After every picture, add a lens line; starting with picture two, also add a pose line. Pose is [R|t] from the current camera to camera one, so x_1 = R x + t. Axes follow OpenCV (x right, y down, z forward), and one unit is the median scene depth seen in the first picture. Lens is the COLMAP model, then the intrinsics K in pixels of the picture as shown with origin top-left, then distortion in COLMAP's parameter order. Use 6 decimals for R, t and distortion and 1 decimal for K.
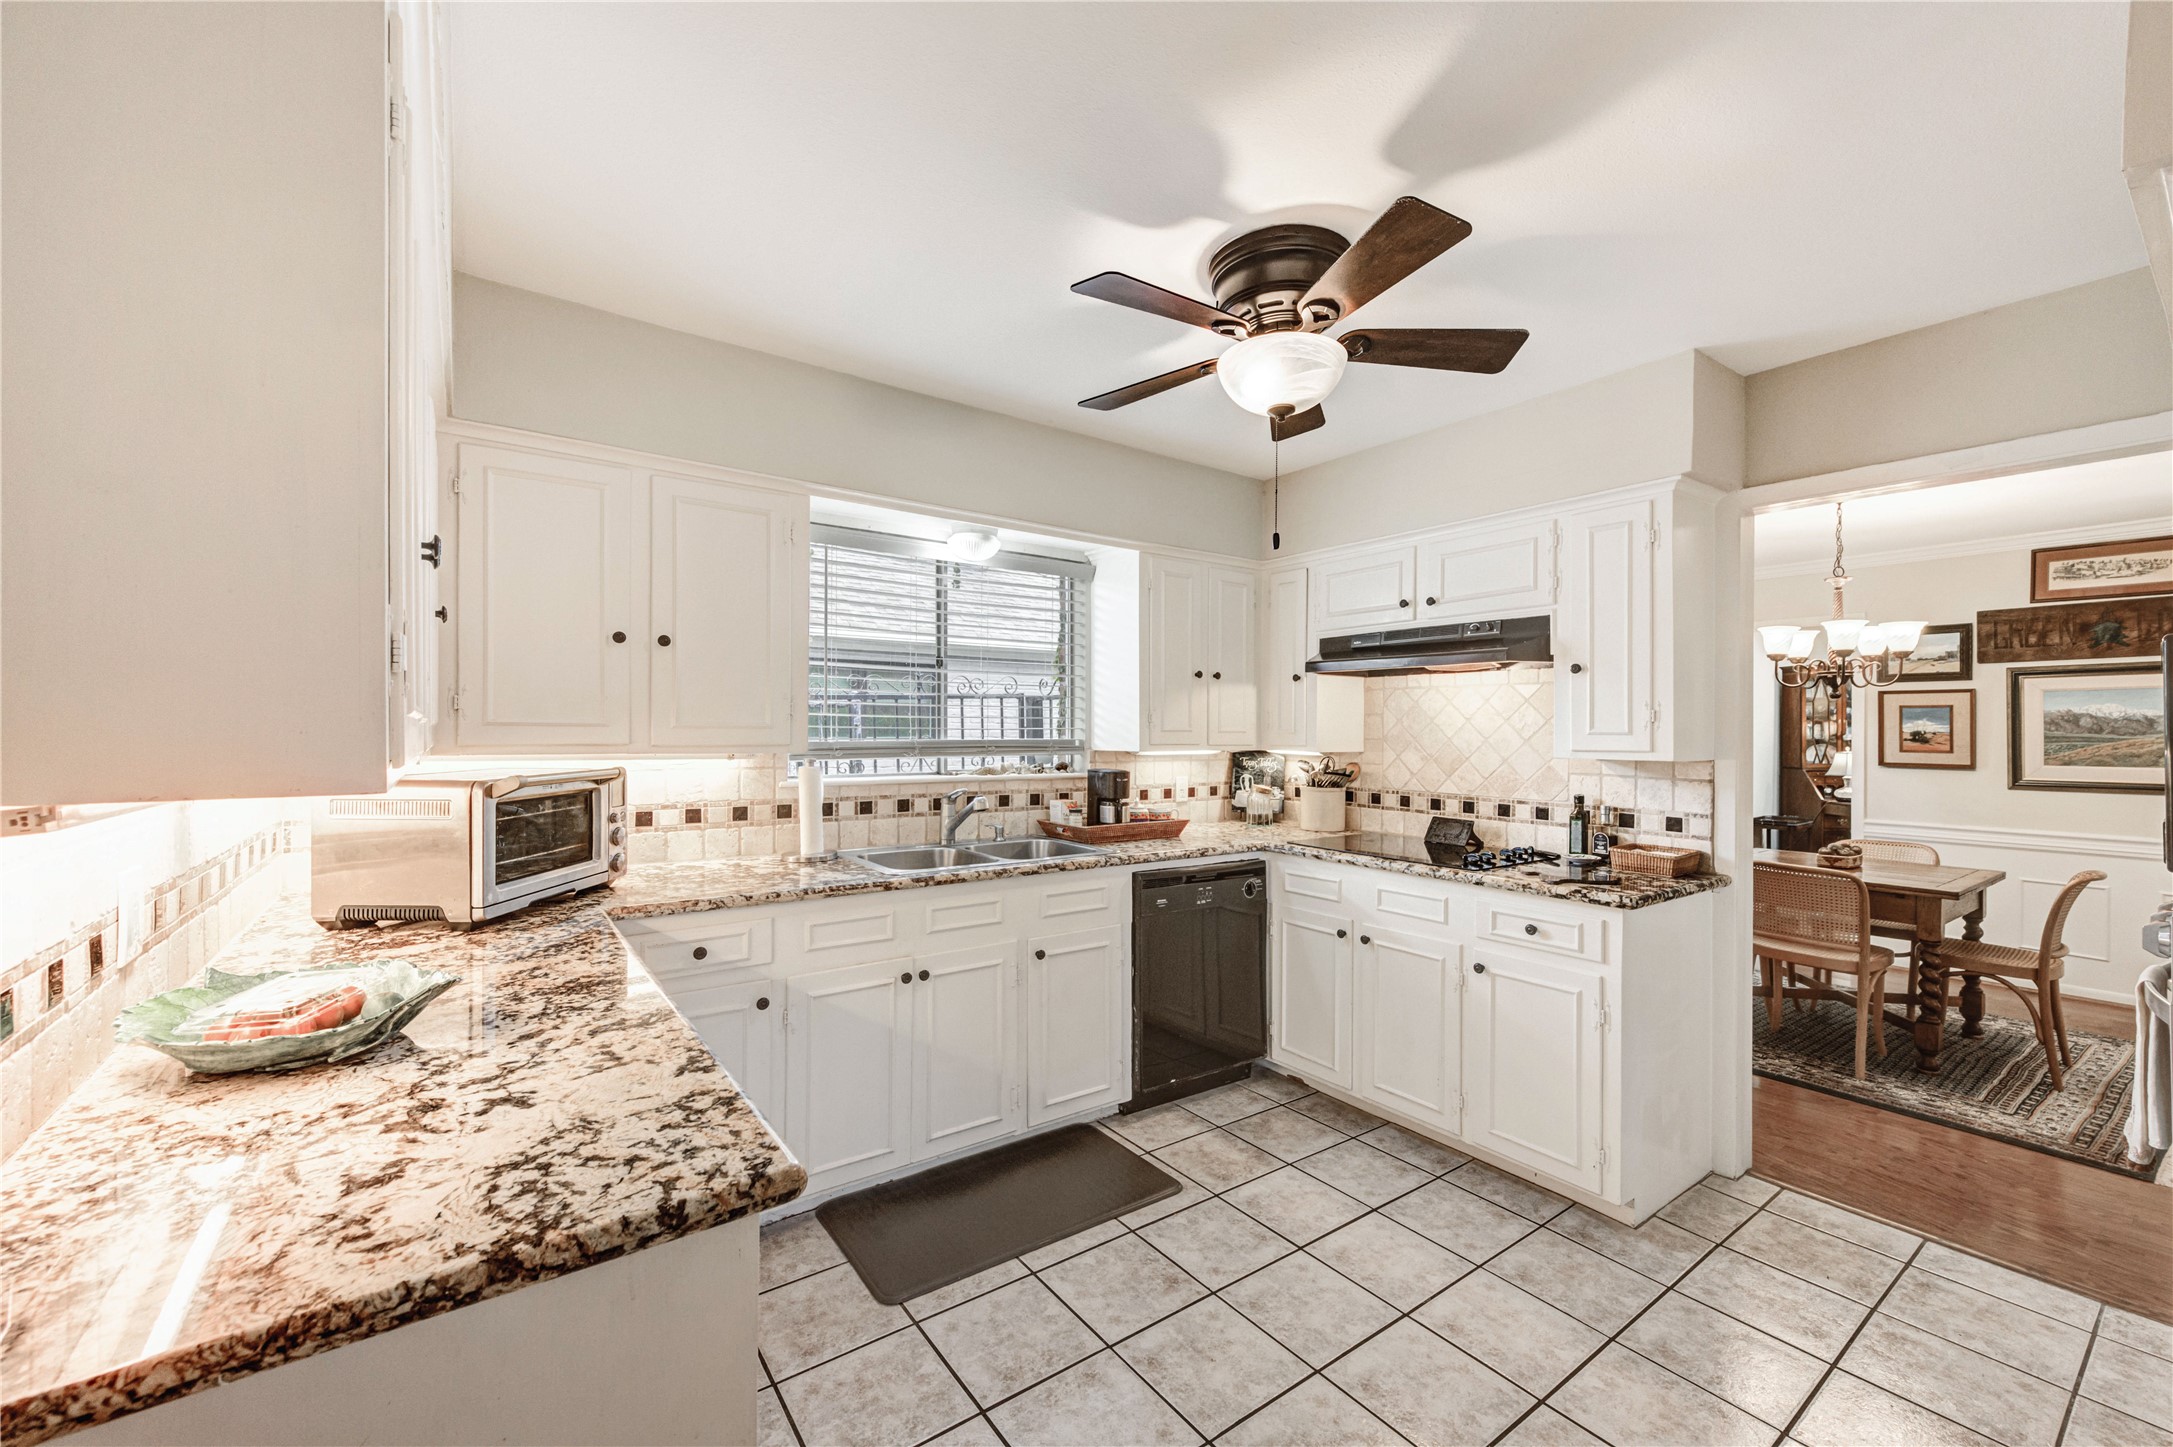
lens RADIAL K [[866.6, 0, 1088.8], [0, 866.6, 735.5], [0, 0, 1]] dist [0.001332, -0.000450]
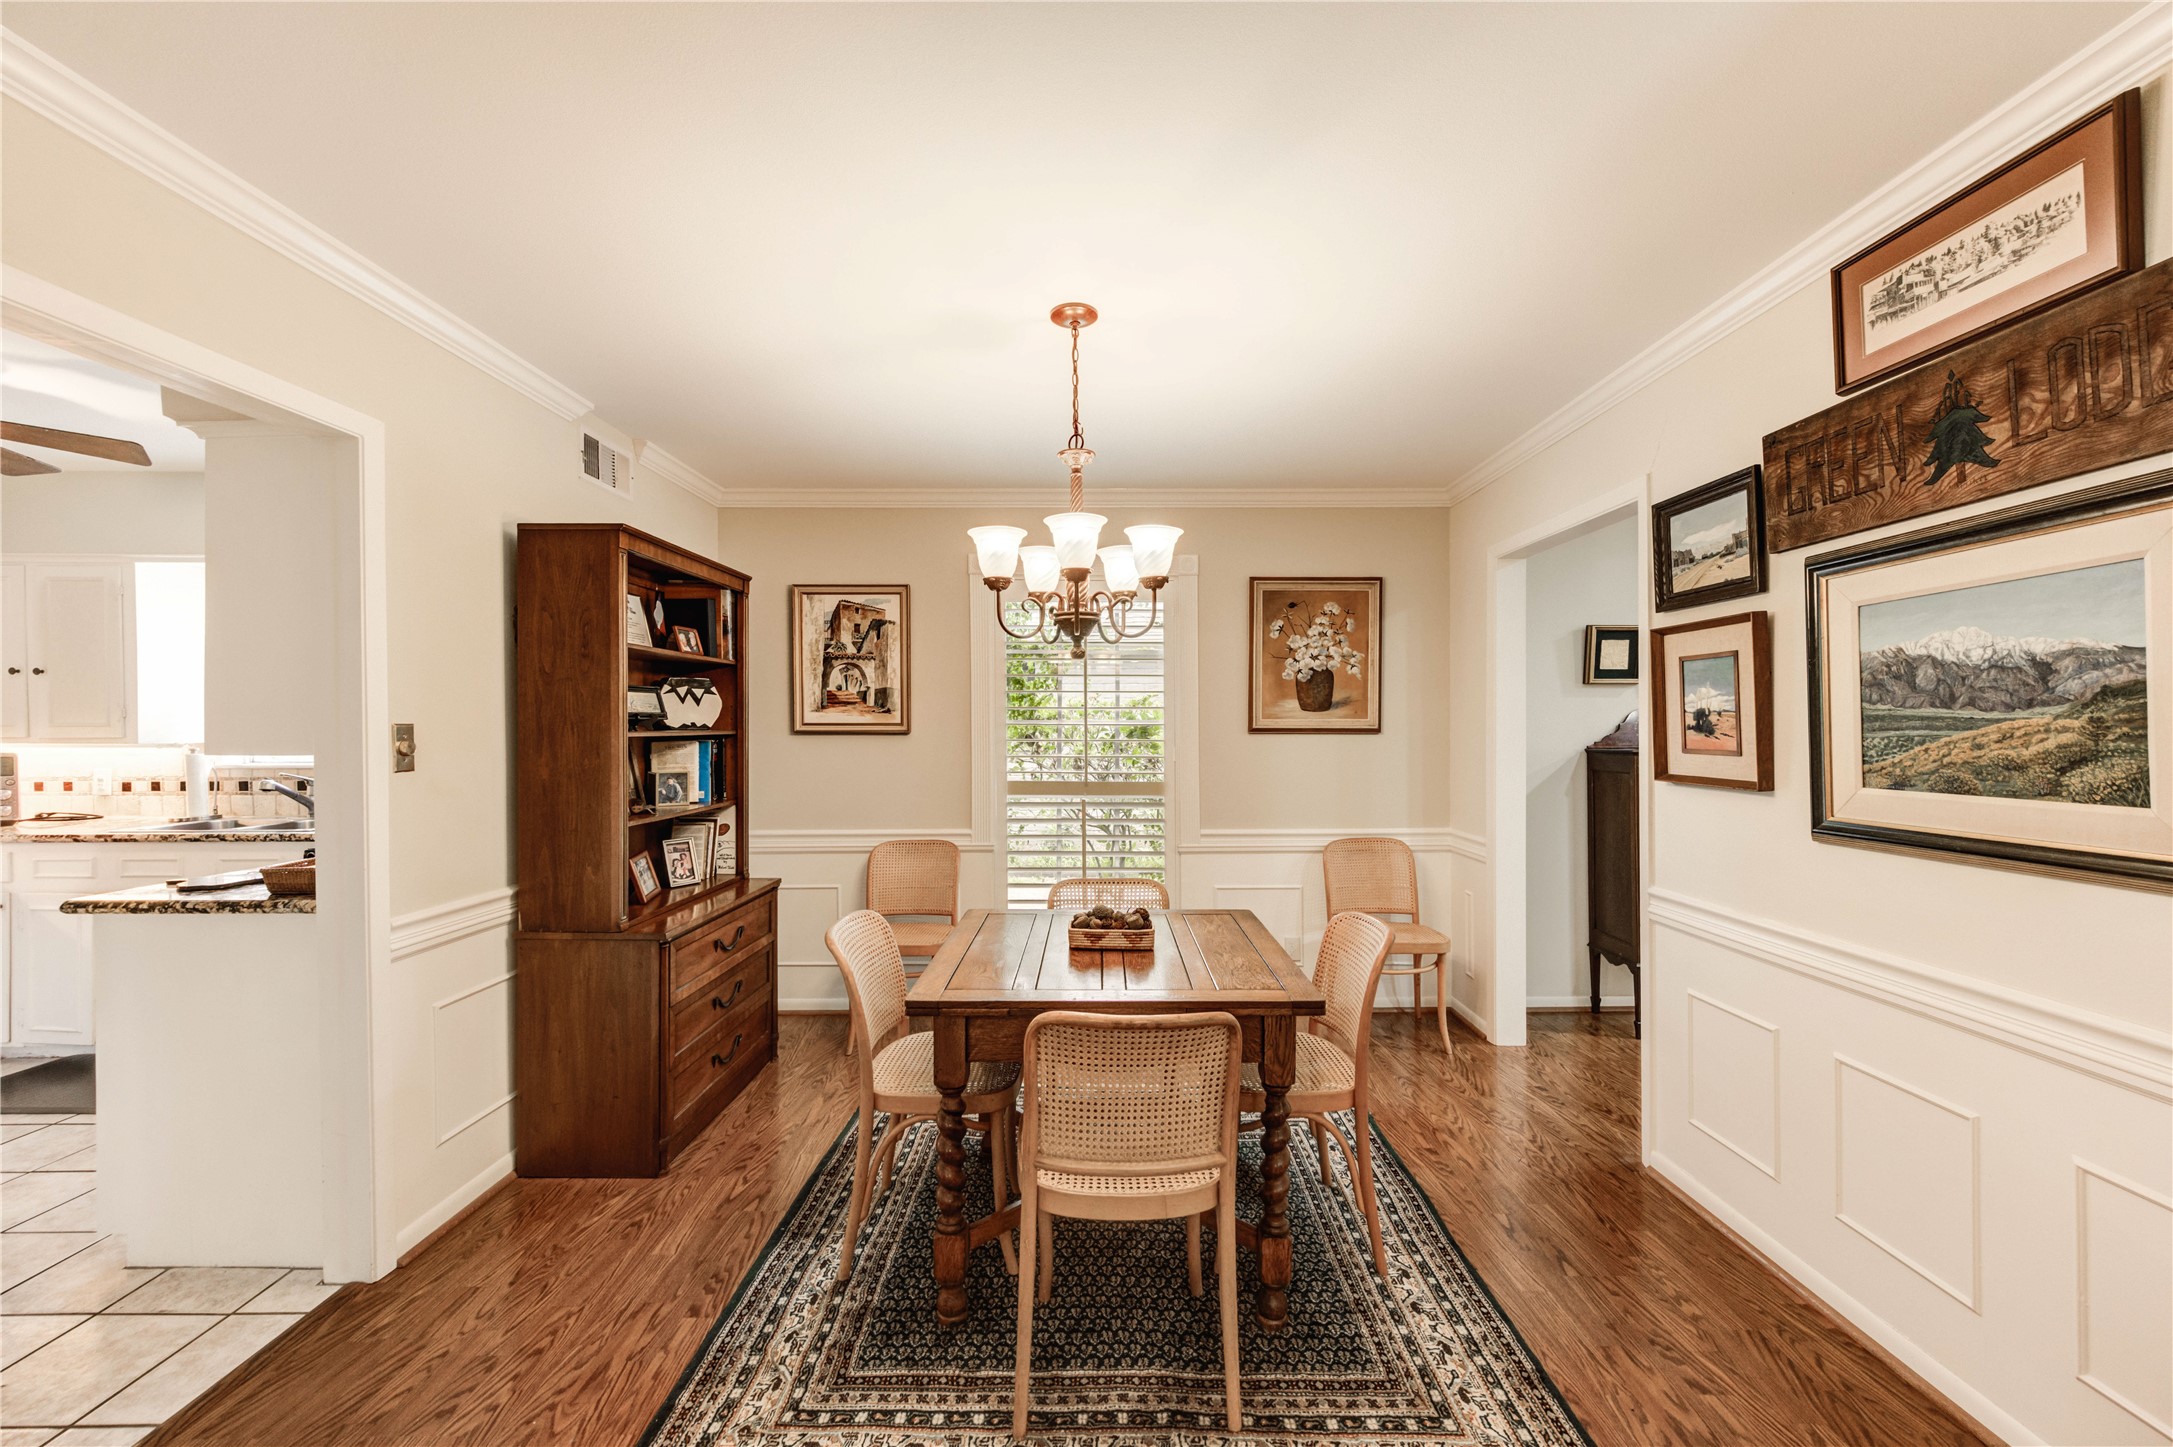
lens RADIAL K [[866.6, 0, 1081.1], [0, 866.6, 736.2], [0, 0, 1]] dist [0.001332, -0.000450]
pose [[0.807645, -0.002643, -0.589663, 1.054252], [0.005842, 0.999977, 0.003520, 0.007022], [0.589640, -0.006287, 0.807642, 0.457355]]
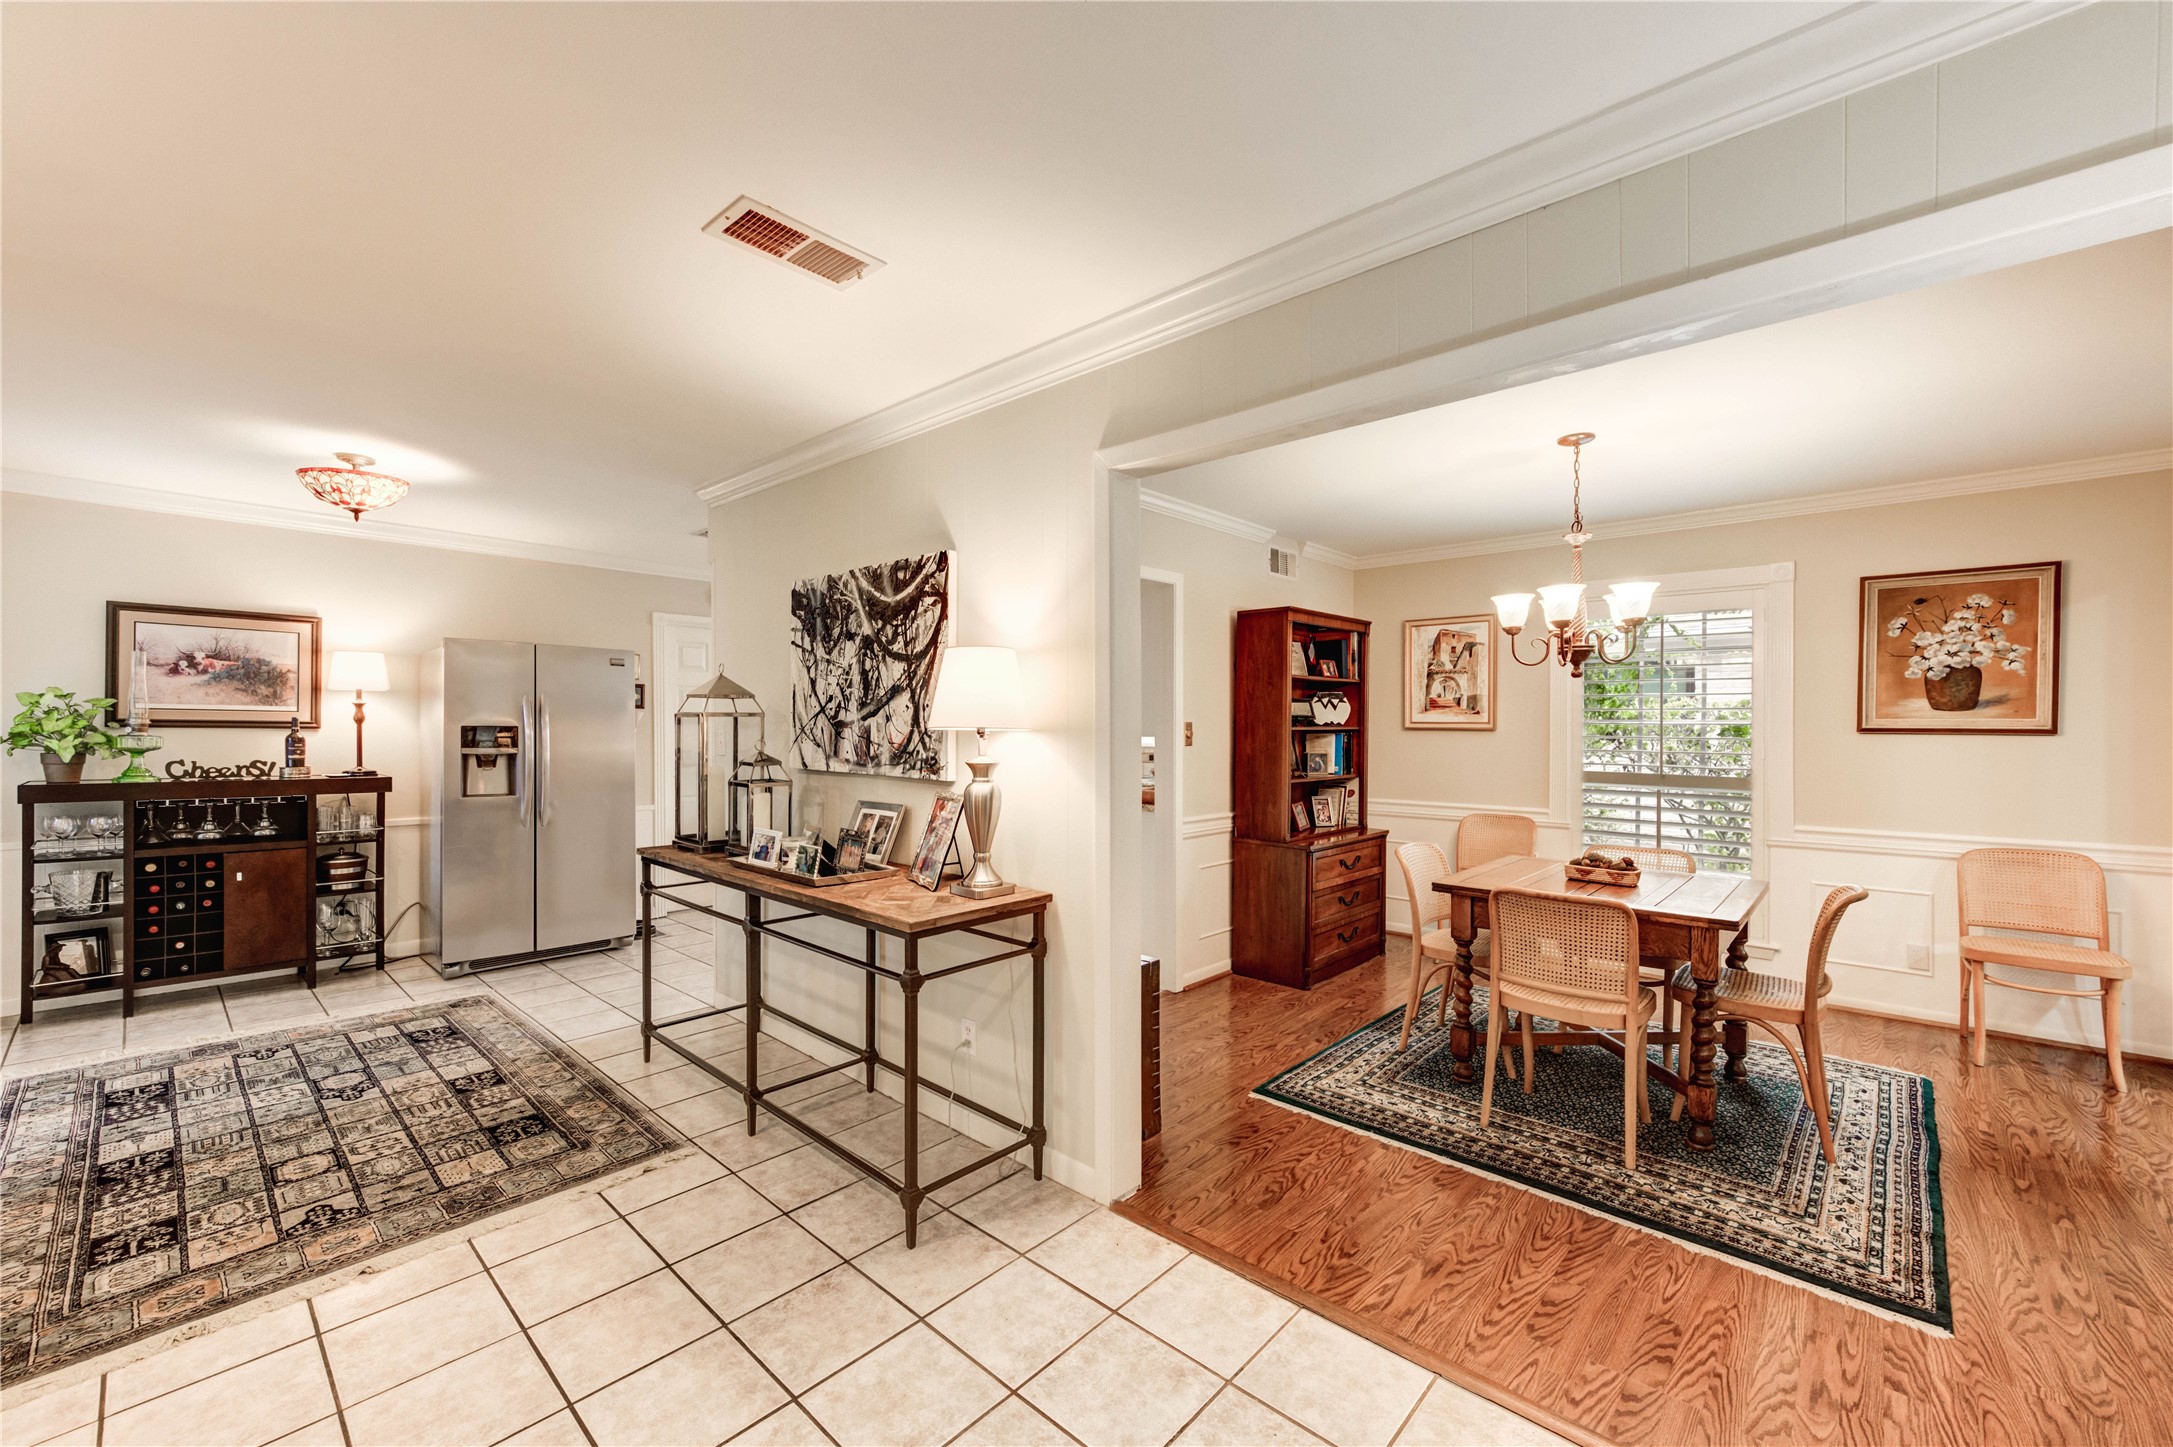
lens RADIAL K [[866.6, 0, 1075.6], [0, 866.6, 728.7], [0, 0, 1]] dist [0.001332, -0.000450]
pose [[0.202253, -0.001449, -0.979332, 1.362964], [-0.005233, 0.999983, -0.002561, 0.009944], [0.979319, 0.005642, 0.202242, 0.316411]]
